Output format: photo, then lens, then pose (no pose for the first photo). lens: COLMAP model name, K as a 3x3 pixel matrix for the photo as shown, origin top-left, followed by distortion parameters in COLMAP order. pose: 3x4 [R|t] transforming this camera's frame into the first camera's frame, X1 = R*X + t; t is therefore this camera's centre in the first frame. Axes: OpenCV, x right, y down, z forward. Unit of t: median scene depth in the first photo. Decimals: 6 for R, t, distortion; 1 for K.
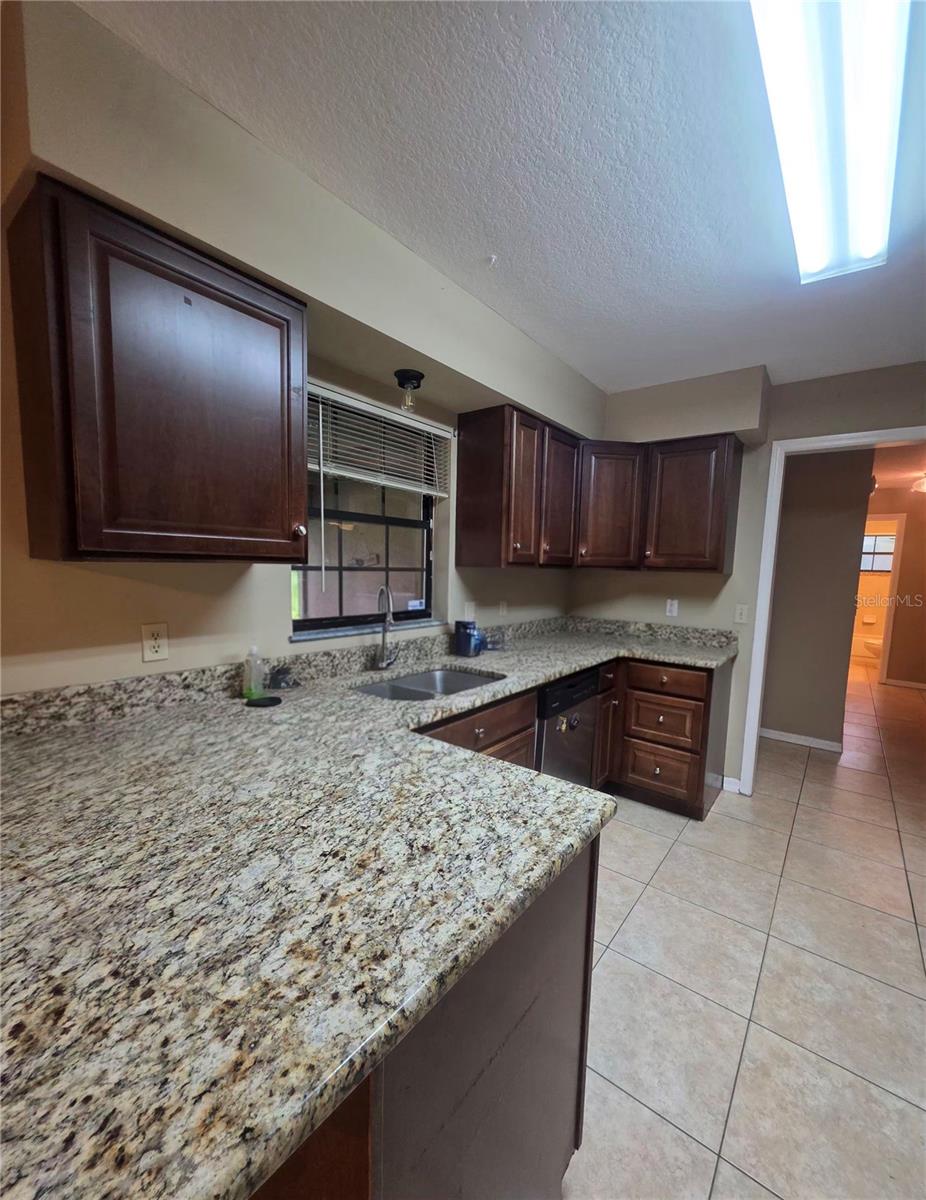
lens RADIAL K [[499.9, 0, 472.0], [0, 499.9, 623.2], [0, 0, 1]] dist [0.001251, 0.000262]
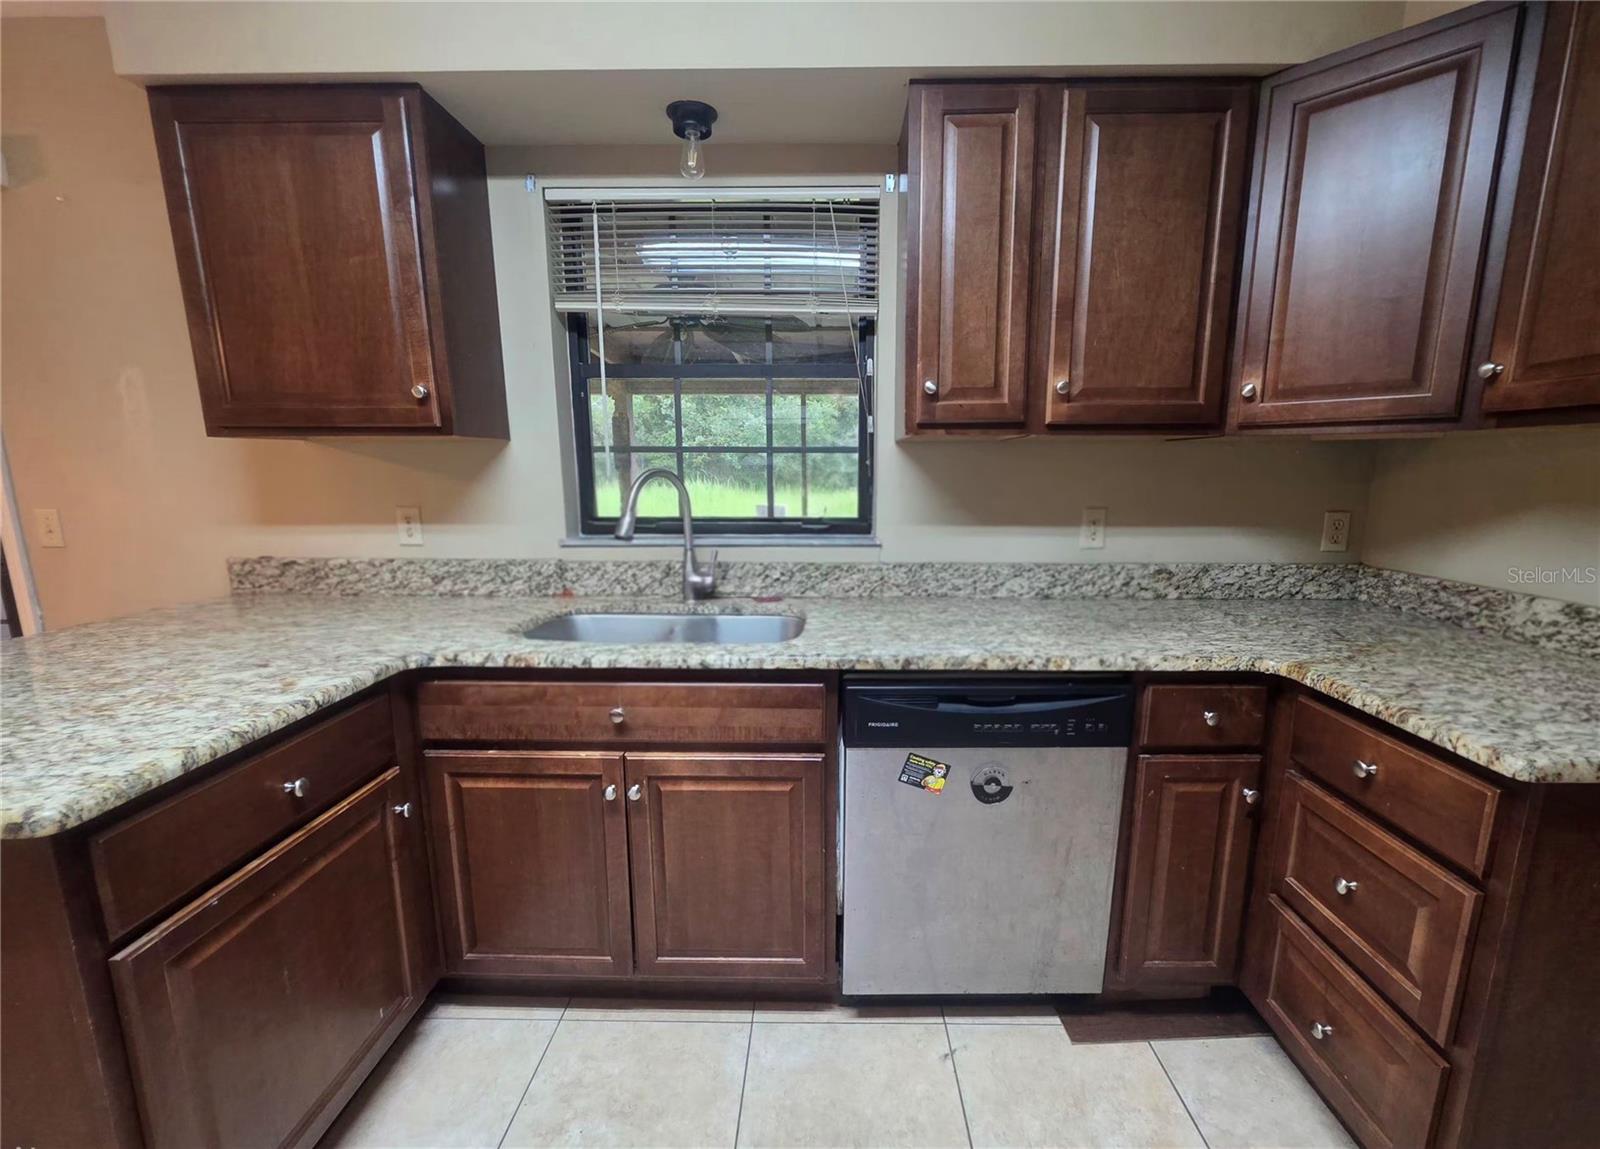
lens RADIAL K [[668.3, 0, 804.8], [0, 668.3, 607.9], [0, 0, 1]] dist [-0.005093, -0.000341]
pose [[0.588899, 0.141182, -0.795780, 0.694848], [-0.078334, 0.989959, 0.117662, -0.014164], [0.804401, -0.006955, 0.594045, 0.651063]]
